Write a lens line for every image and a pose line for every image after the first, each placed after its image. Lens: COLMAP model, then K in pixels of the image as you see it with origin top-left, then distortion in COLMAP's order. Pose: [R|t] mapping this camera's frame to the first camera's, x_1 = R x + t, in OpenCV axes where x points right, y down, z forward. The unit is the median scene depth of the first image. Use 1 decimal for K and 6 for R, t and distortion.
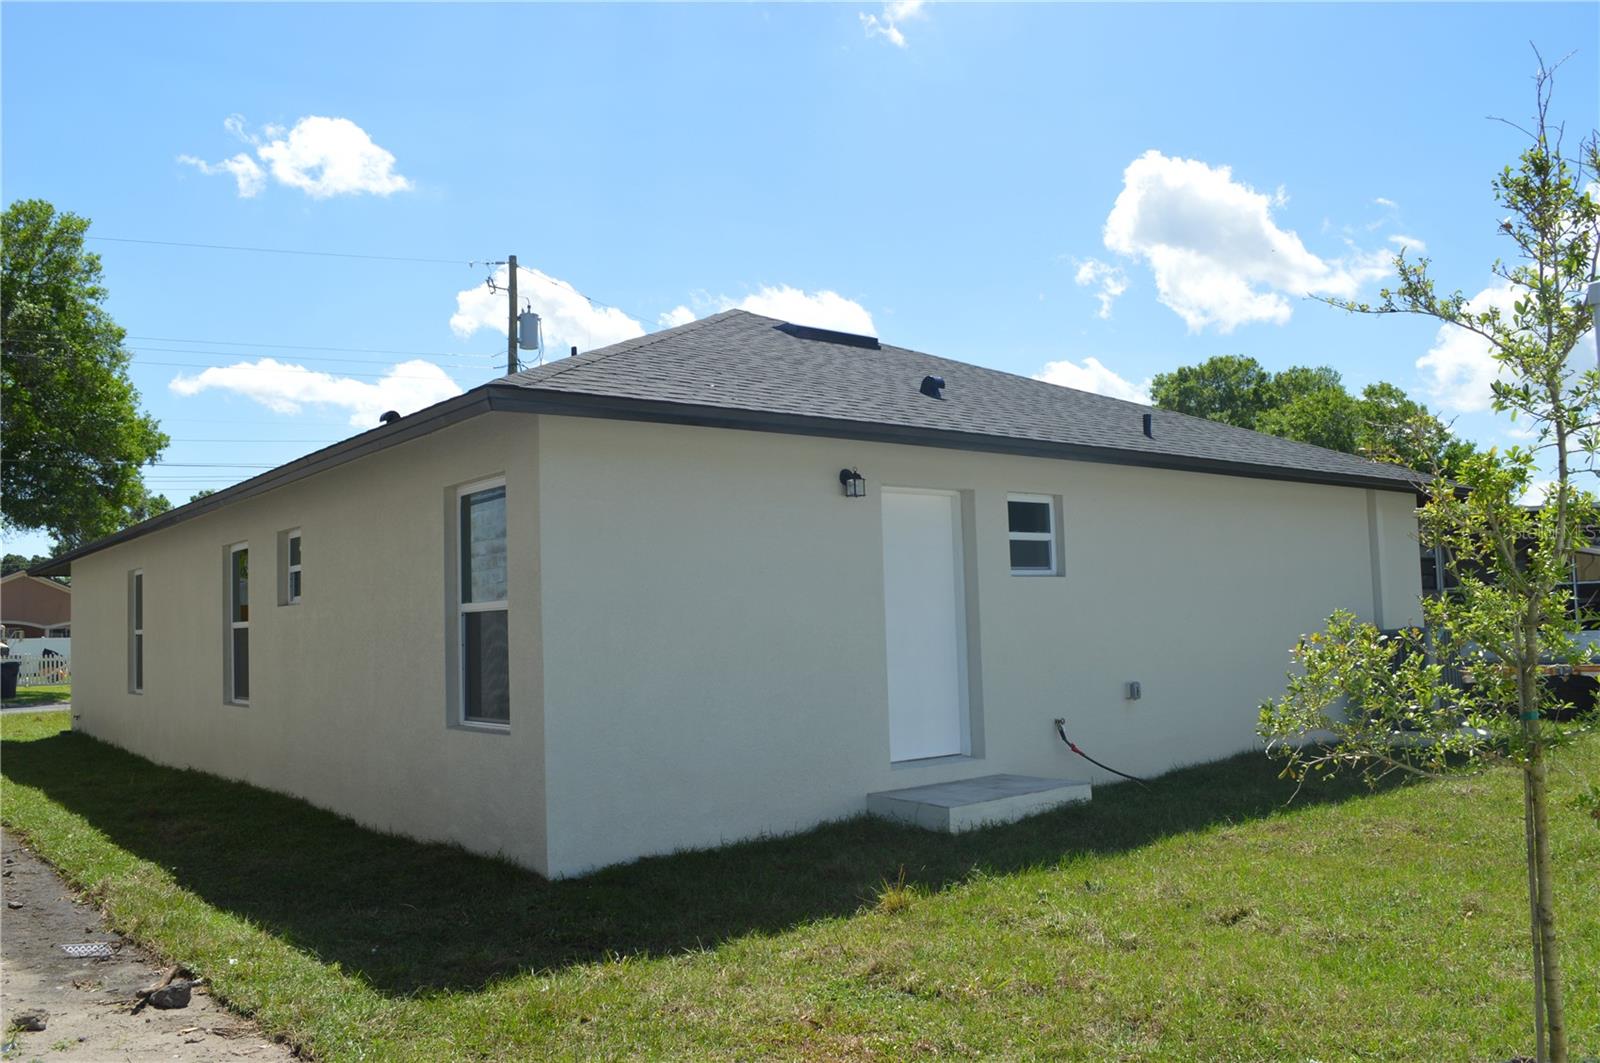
lens RADIAL K [[1276.5, 0, 800.0], [0, 1276.5, 531.5], [0, 0, 1]] dist [-0.089329, 0.001665]
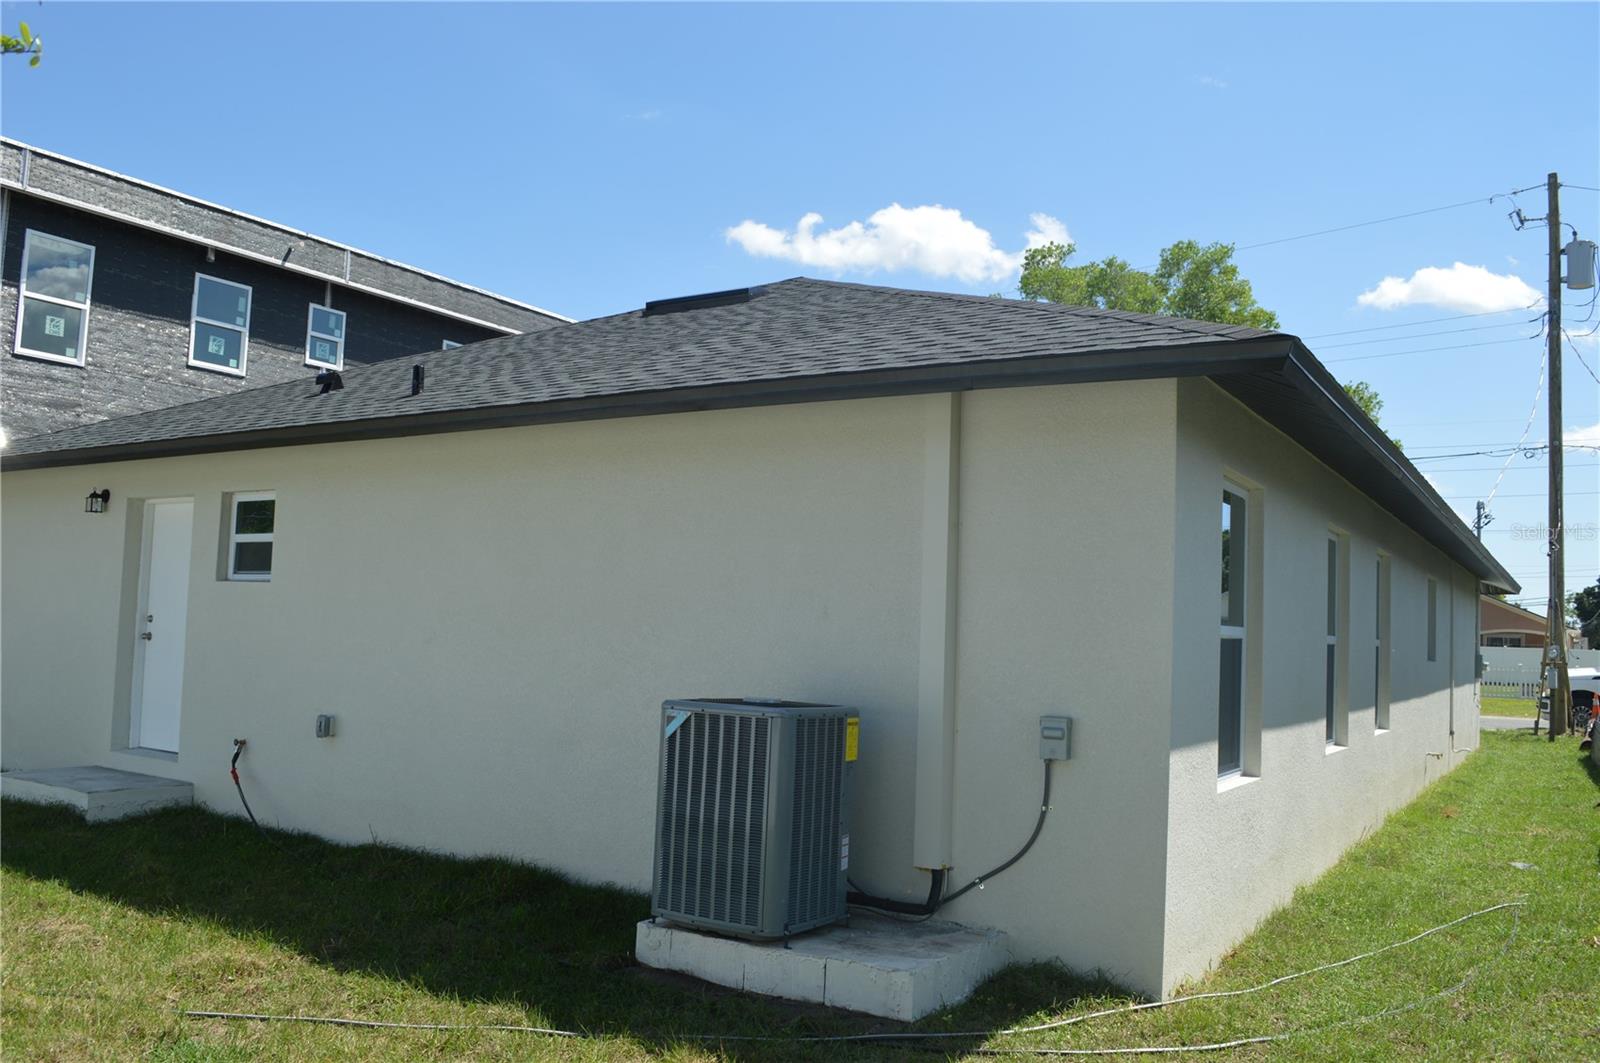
lens RADIAL K [[1276.5, 0, 800.0], [0, 1276.5, 531.5], [0, 0, 1]] dist [-0.089329, 0.001665]
pose [[0.321949, -0.032067, -0.946214, 1.106292], [0.027254, 0.999326, -0.024594, 0.030878], [0.946365, -0.017871, 0.322606, 1.027862]]
